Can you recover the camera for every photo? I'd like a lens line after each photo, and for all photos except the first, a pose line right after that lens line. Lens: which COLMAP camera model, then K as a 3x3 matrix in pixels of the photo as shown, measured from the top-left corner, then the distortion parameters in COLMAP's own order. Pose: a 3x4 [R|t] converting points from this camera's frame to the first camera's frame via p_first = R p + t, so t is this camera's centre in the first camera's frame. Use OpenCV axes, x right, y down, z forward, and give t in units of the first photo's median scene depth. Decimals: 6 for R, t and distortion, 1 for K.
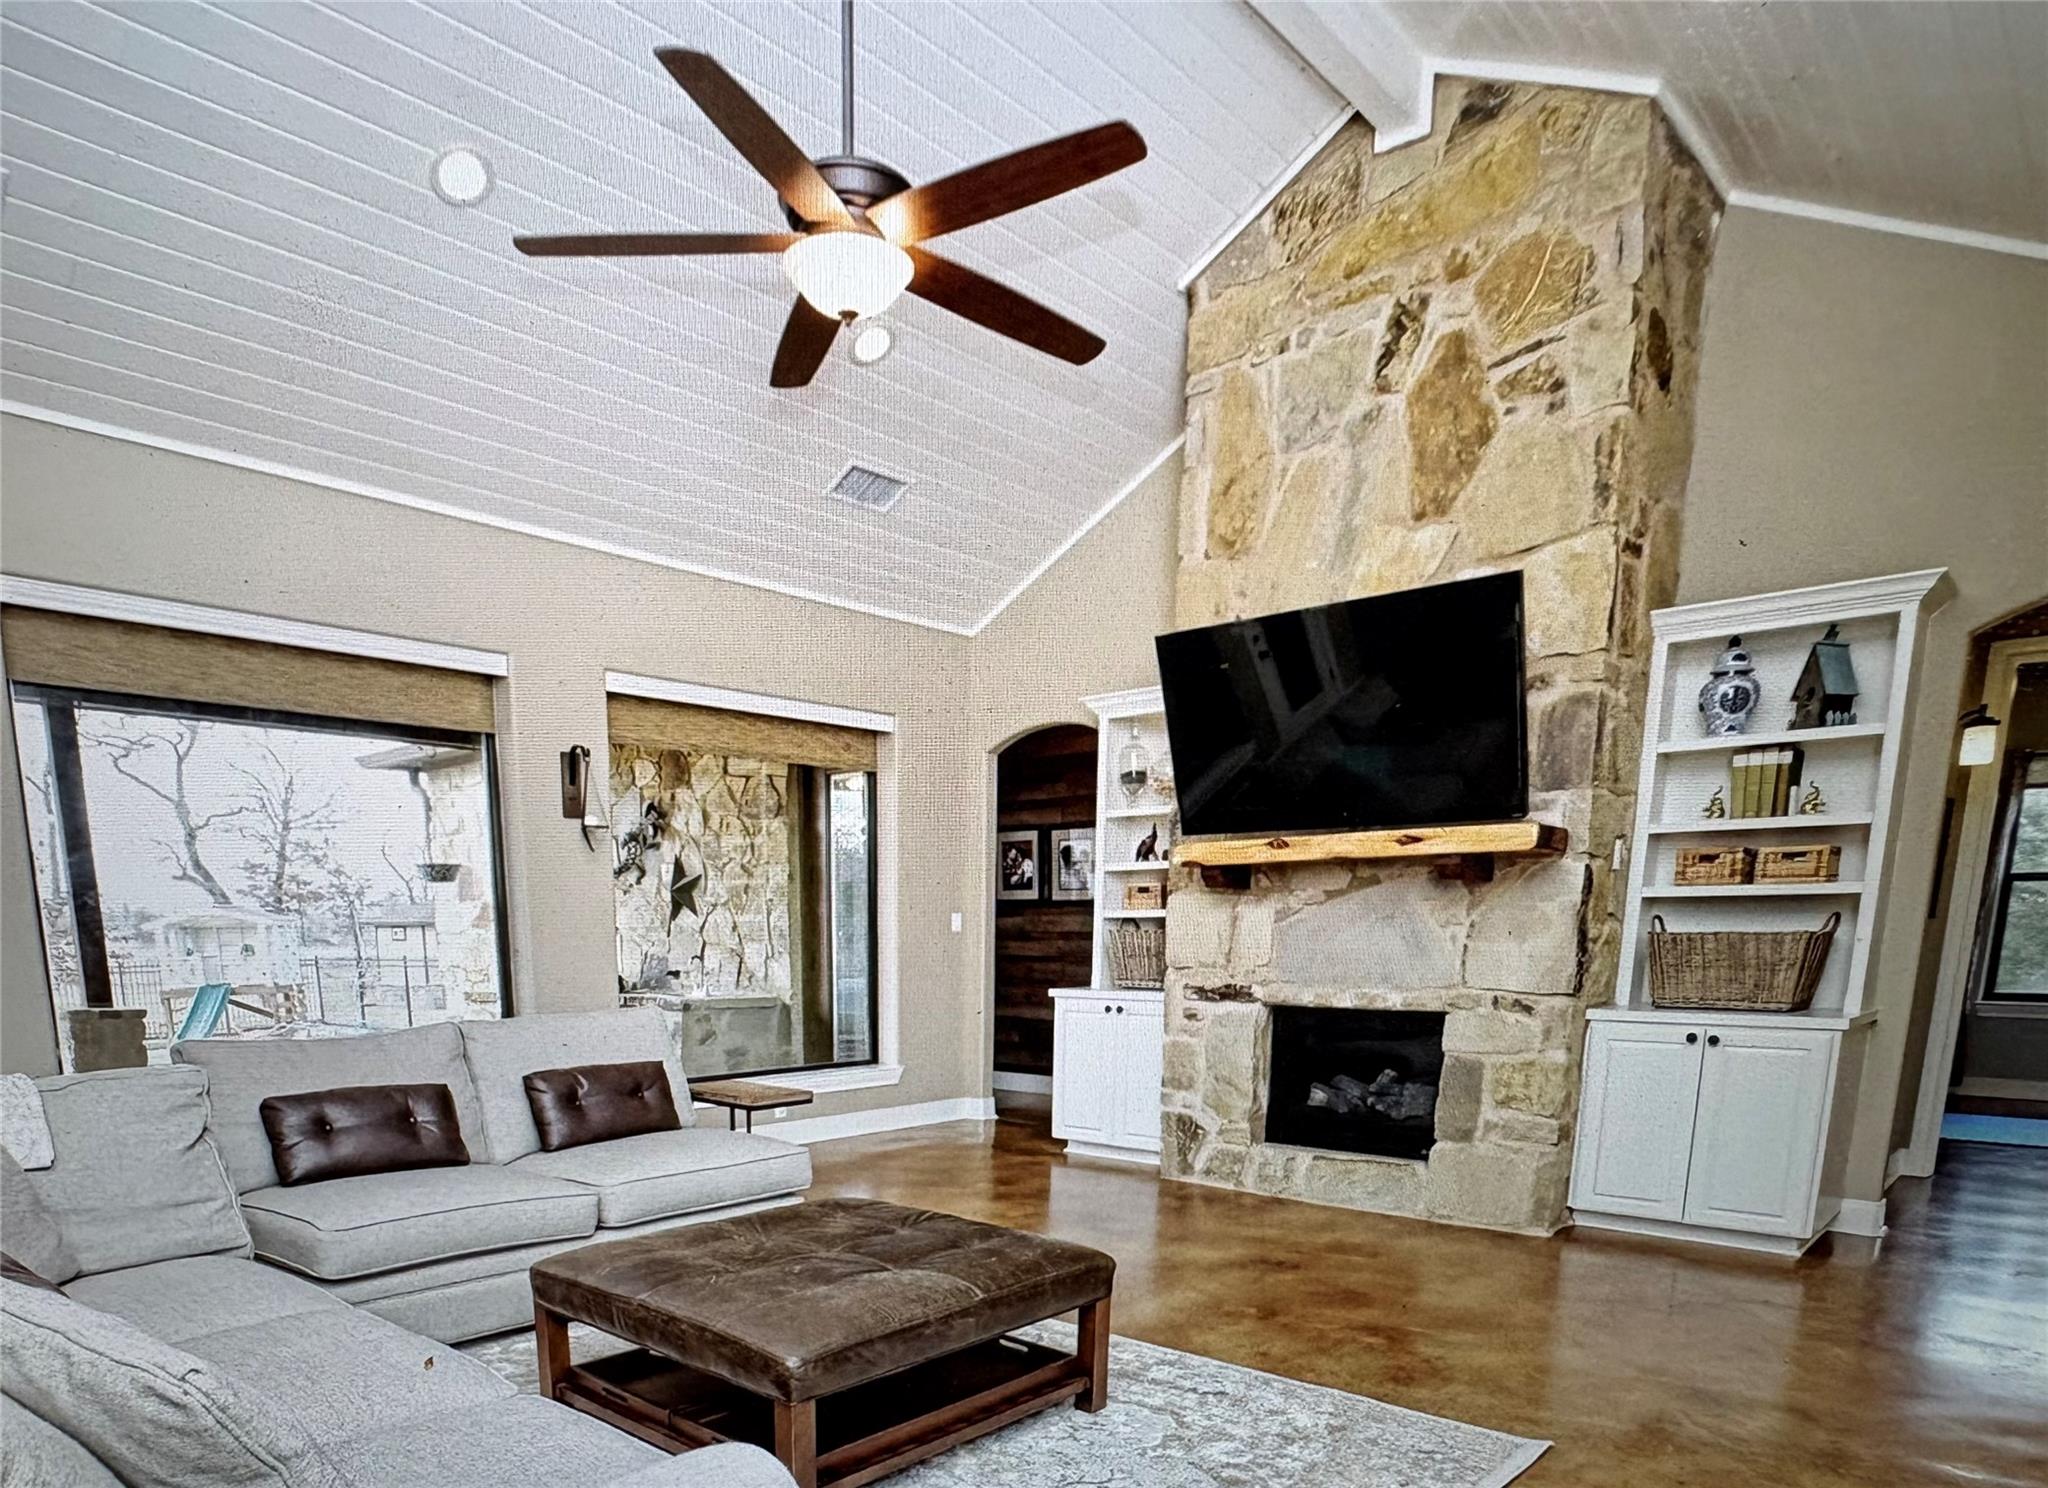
lens RADIAL K [[1312.4, 0, 1024.0], [0, 1312.4, 744.0], [0, 0, 1]] dist [-0.002788, 0.001017]
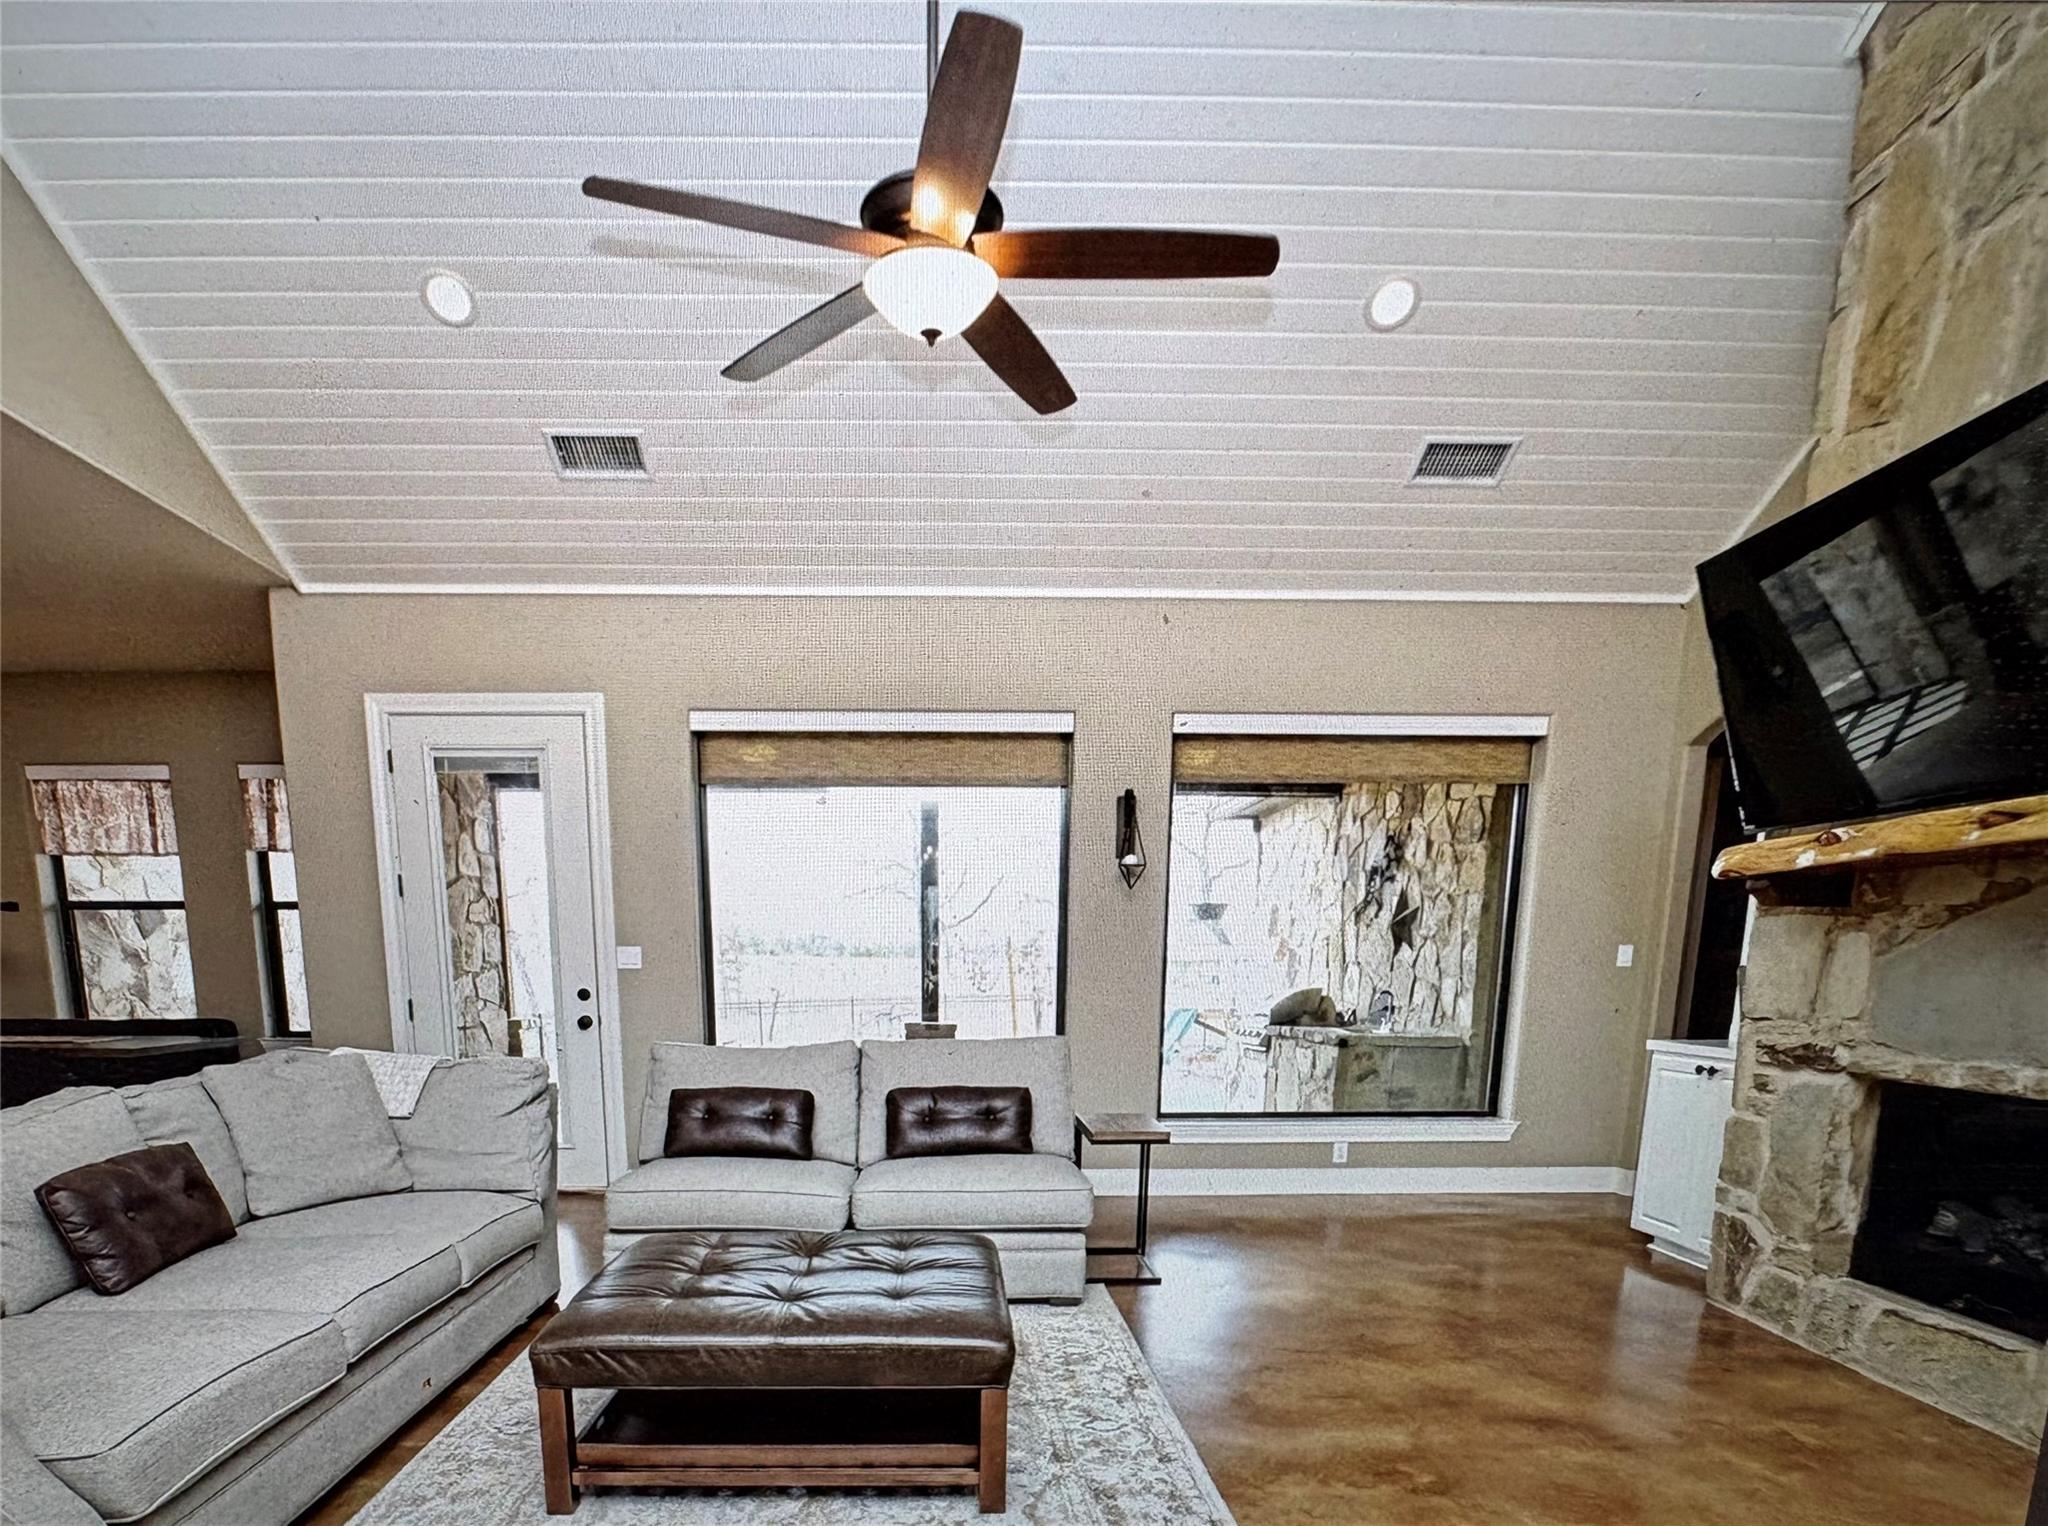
lens RADIAL K [[1288.3, 0, 1021.3], [0, 1288.3, 832.1], [0, 0, 1]] dist [-0.003095, -0.000263]
pose [[0.683366, -0.069598, -0.726751, 0.359121], [0.097154, 0.995262, -0.003958, 0.031918], [0.723583, -0.067902, 0.686889, 0.226836]]
